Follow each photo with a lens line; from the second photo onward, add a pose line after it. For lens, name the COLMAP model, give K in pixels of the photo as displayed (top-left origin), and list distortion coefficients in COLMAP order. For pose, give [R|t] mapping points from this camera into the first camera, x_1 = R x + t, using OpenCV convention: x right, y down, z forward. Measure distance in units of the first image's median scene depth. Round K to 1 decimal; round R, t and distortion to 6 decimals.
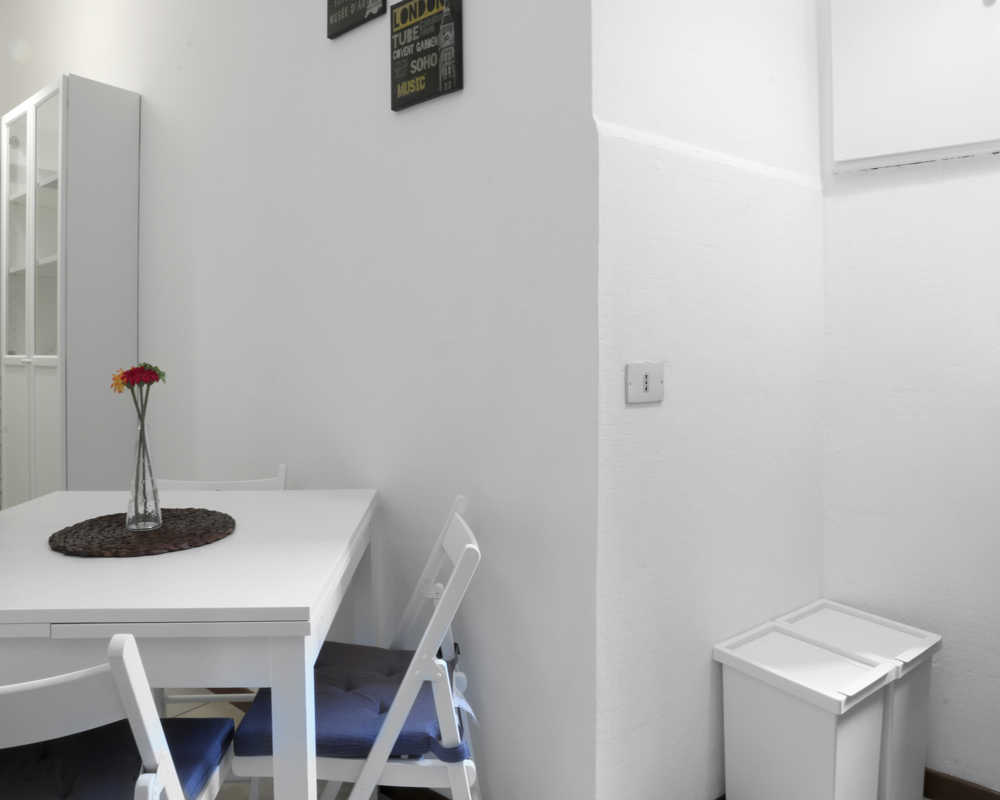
lens RADIAL K [[679.8, 0, 515.9], [0, 679.8, 381.2], [0, 0, 1]] dist [-0.100007, 0.058939]
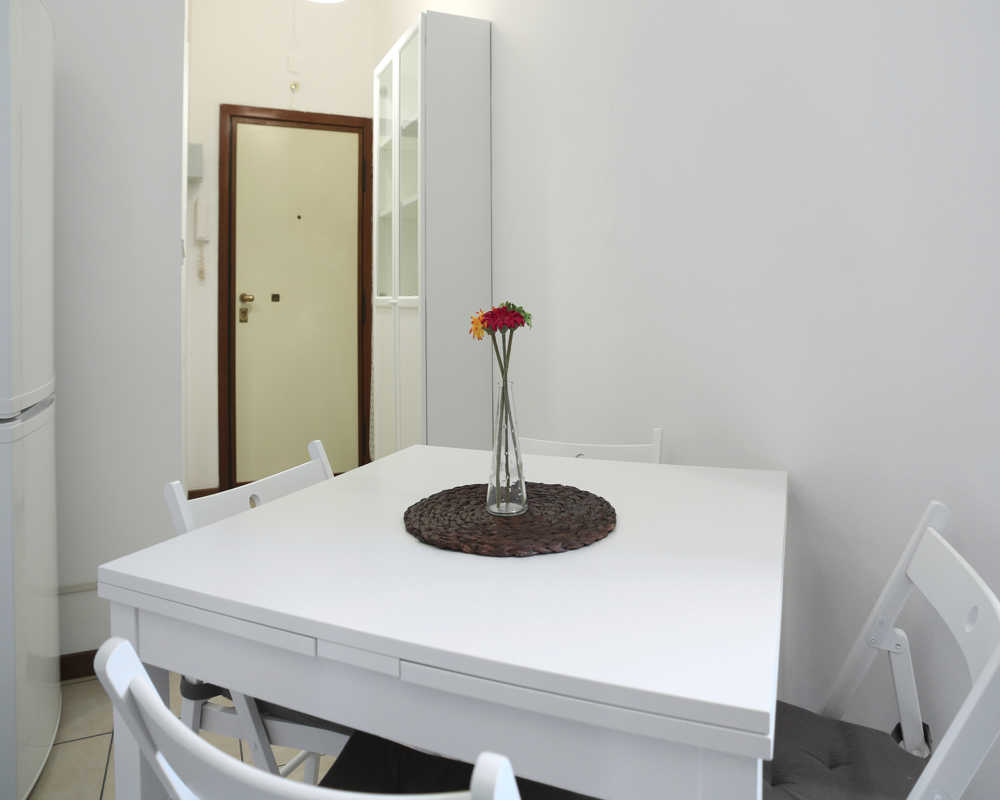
lens RADIAL K [[689.2, 0, 500.6], [0, 689.2, 354.8], [0, 0, 1]] dist [-0.135194, 0.001382]
pose [[0.878372, 0.024149, -0.477368, -0.166051], [0.000473, 0.998678, 0.051391, -0.007260], [0.477978, -0.045366, 0.877199, 0.259365]]
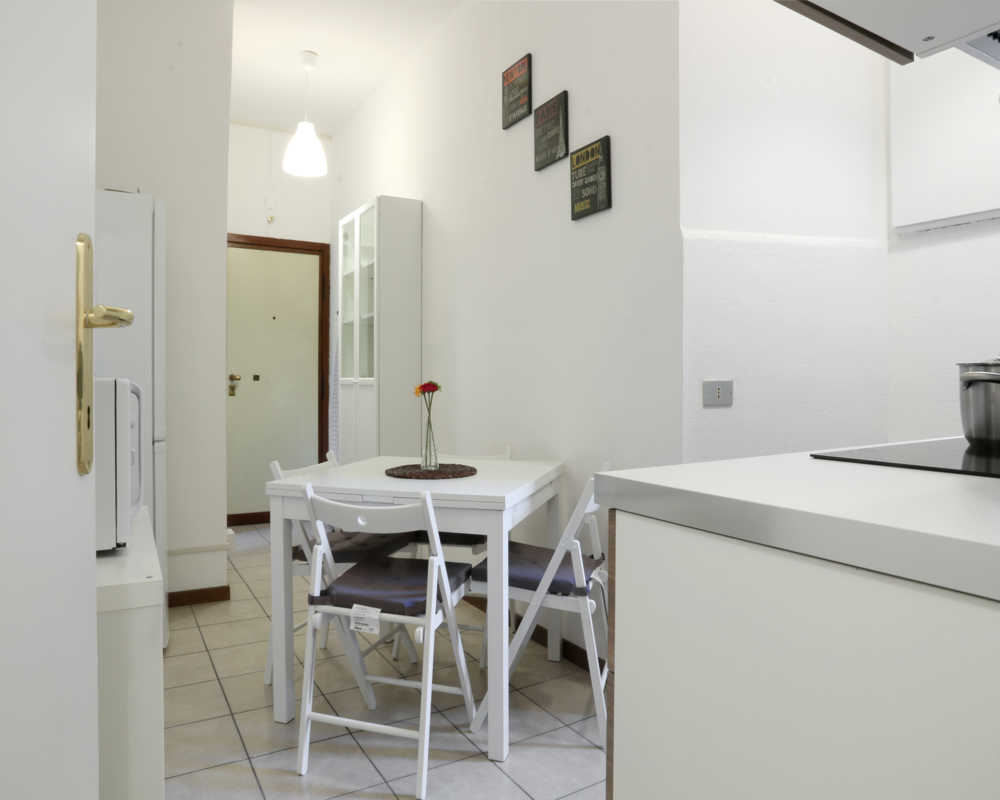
lens RADIAL K [[685.1, 0, 500.0], [0, 685.1, 400.0], [0, 0, 1]] dist [-0.046986, 0.005582]
pose [[0.926355, 0.005167, -0.376617, 0.312442], [-0.008415, 0.999940, -0.006979, 0.035503], [0.376558, 0.009634, 0.926343, -0.646576]]
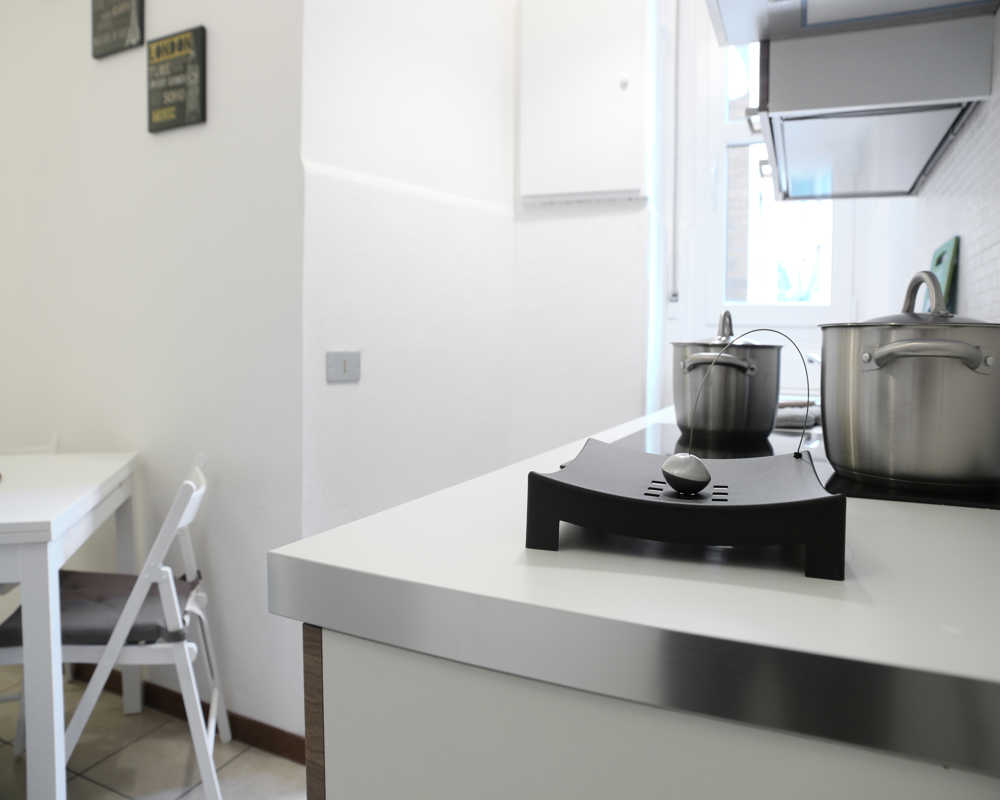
lens RADIAL K [[685.1, 0, 500.0], [0, 685.1, 400.0], [0, 0, 1]] dist [-0.046986, 0.005582]
pose [[0.977237, 0.002711, 0.212131, 0.199482], [-0.010621, 0.999290, 0.036157, 0.018411], [-0.211883, -0.037587, 0.976572, -0.358172]]
